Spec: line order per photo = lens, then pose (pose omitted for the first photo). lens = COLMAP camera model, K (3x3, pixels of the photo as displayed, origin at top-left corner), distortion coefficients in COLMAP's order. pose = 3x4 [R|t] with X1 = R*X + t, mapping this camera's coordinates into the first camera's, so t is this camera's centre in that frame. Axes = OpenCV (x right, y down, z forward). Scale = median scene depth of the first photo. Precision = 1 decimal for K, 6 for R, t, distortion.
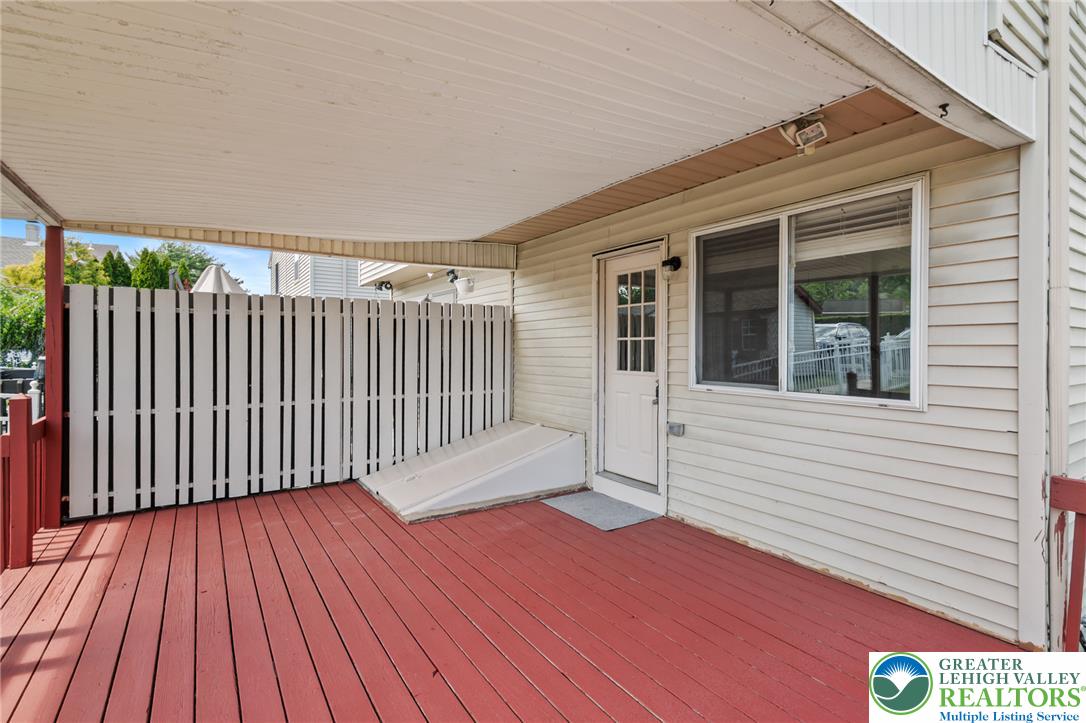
lens RADIAL K [[511.0, 0, 547.8], [0, 511.0, 353.4], [0, 0, 1]] dist [-0.000680, 0.000998]
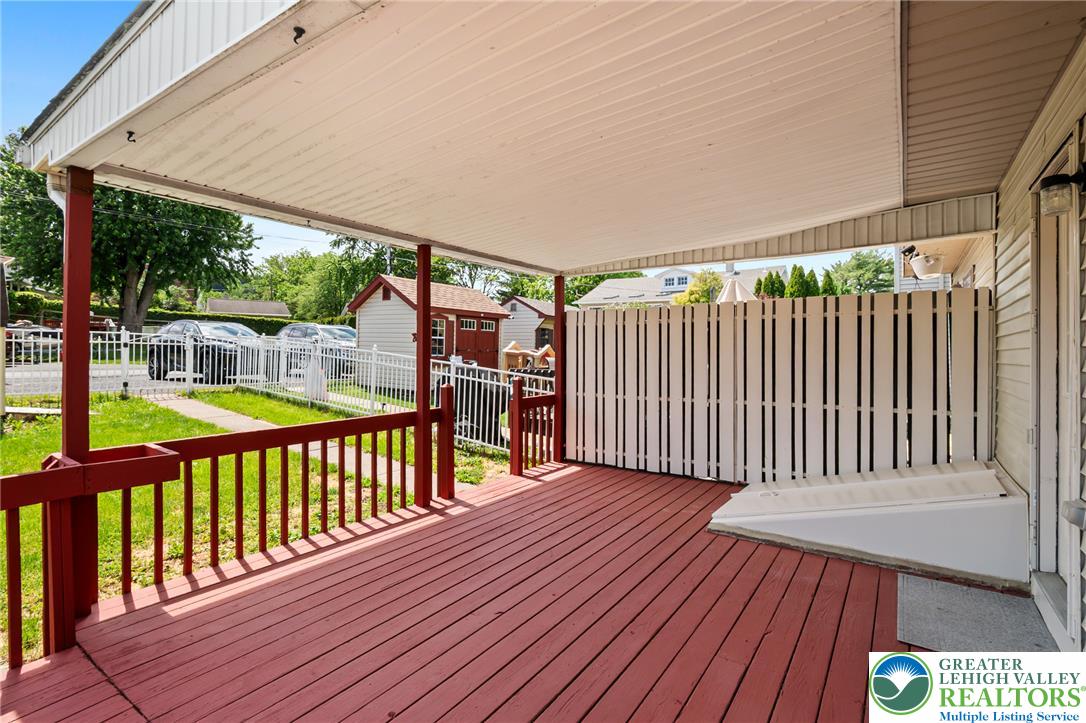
lens RADIAL K [[511.0, 0, 542.4], [0, 511.0, 358.6], [0, 0, 1]] dist [-0.000680, 0.000998]
pose [[0.347176, 0.008620, -0.937760, 0.475954], [-0.001708, 0.999962, 0.008559, -0.003873], [0.937798, -0.001370, 0.347178, 0.328277]]
